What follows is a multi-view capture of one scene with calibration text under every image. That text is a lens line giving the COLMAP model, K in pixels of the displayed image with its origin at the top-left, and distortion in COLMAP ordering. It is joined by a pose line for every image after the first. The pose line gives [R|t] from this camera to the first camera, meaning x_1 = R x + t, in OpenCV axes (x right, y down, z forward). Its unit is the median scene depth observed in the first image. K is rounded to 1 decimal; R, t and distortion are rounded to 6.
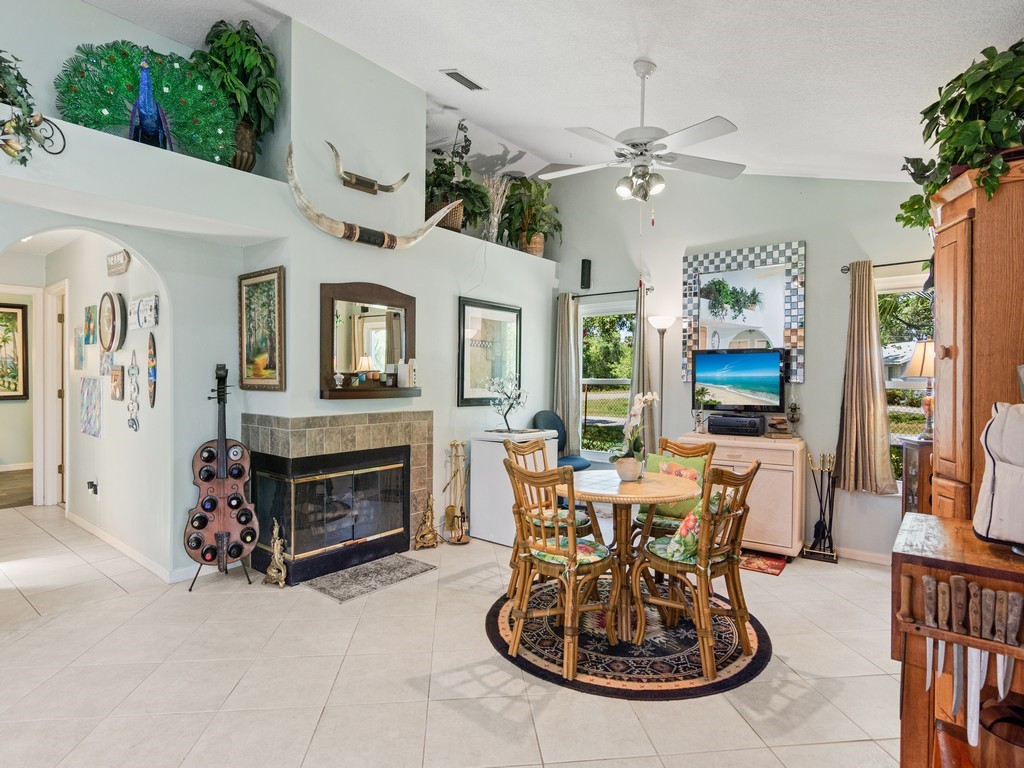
lens RADIAL K [[553.7, 0, 513.1], [0, 553.7, 382.0], [0, 0, 1]] dist [0.002854, -0.000977]
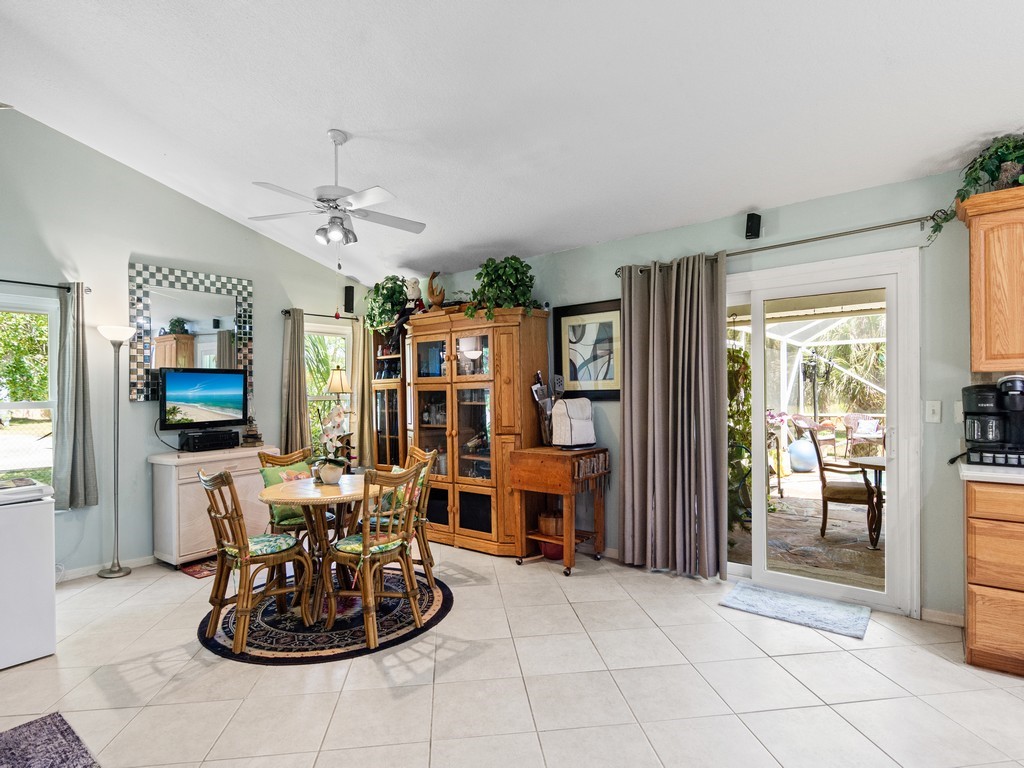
lens RADIAL K [[553.7, 0, 512.1], [0, 553.7, 386.2], [0, 0, 1]] dist [0.002854, -0.000977]
pose [[-0.016561, 0.010279, 0.999810, -0.659538], [0.034998, 0.999340, -0.009695, 0.004617], [-0.999250, 0.034831, -0.016909, 0.446850]]
